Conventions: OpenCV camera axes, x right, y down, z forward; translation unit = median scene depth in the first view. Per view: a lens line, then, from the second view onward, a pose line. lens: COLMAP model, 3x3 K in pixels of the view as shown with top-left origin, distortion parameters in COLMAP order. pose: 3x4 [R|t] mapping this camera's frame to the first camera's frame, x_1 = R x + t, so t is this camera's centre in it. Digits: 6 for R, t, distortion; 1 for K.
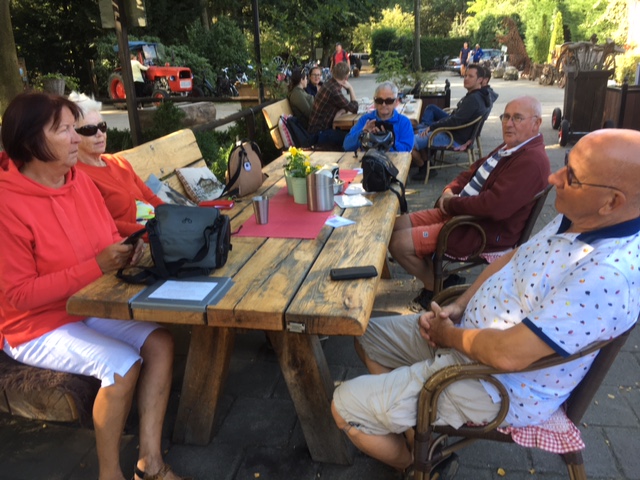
lens RADIAL K [[548.7, 0, 320.0], [0, 548.7, 240.0], [0, 0, 1]] dist [0.083072, -0.118161]
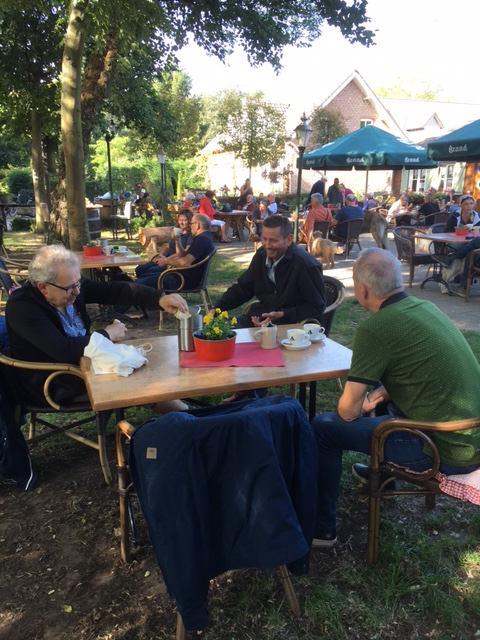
lens RADIAL K [[548.7, 0, 240.0], [0, 548.7, 320.0], [0, 0, 1]] dist [0.083072, -0.118161]
pose [[0.835810, -0.097549, 0.540283, -4.114152], [0.153967, 0.986245, -0.060117, 1.882818], [-0.526987, 0.133432, 0.839333, -4.994659]]
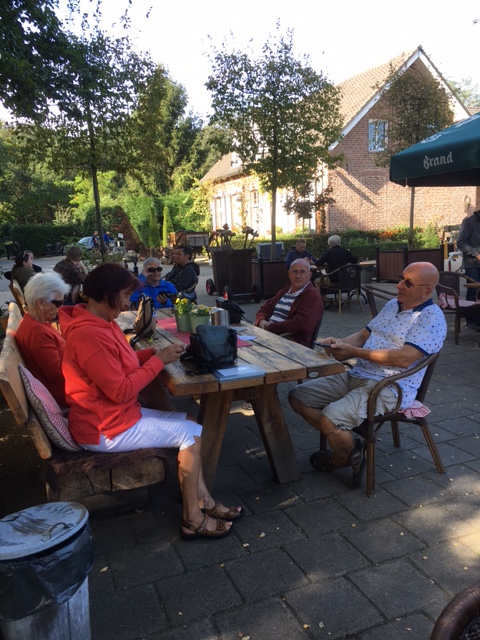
lens RADIAL K [[548.7, 0, 240.0], [0, 548.7, 320.0], [0, 0, 1]] dist [0.083072, -0.118161]
pose [[0.845188, -0.090677, 0.526720, -0.944983], [0.183981, 0.974634, -0.127432, 0.133252], [-0.501805, 0.204610, 0.840432, -0.365955]]
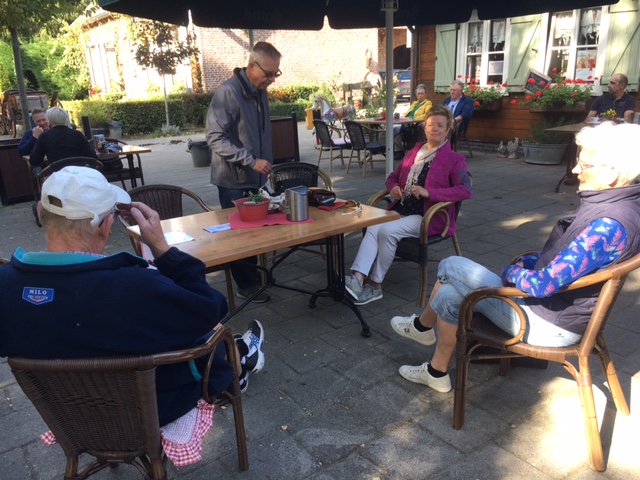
lens RADIAL K [[548.7, 0, 320.0], [0, 548.7, 240.0], [0, 0, 1]] dist [0.083072, -0.118161]
pose [[0.695826, -0.200183, 0.689749, 1.135980], [0.248450, 0.968169, 0.030349, -0.121812], [-0.673869, 0.150251, 0.723413, 0.213060]]
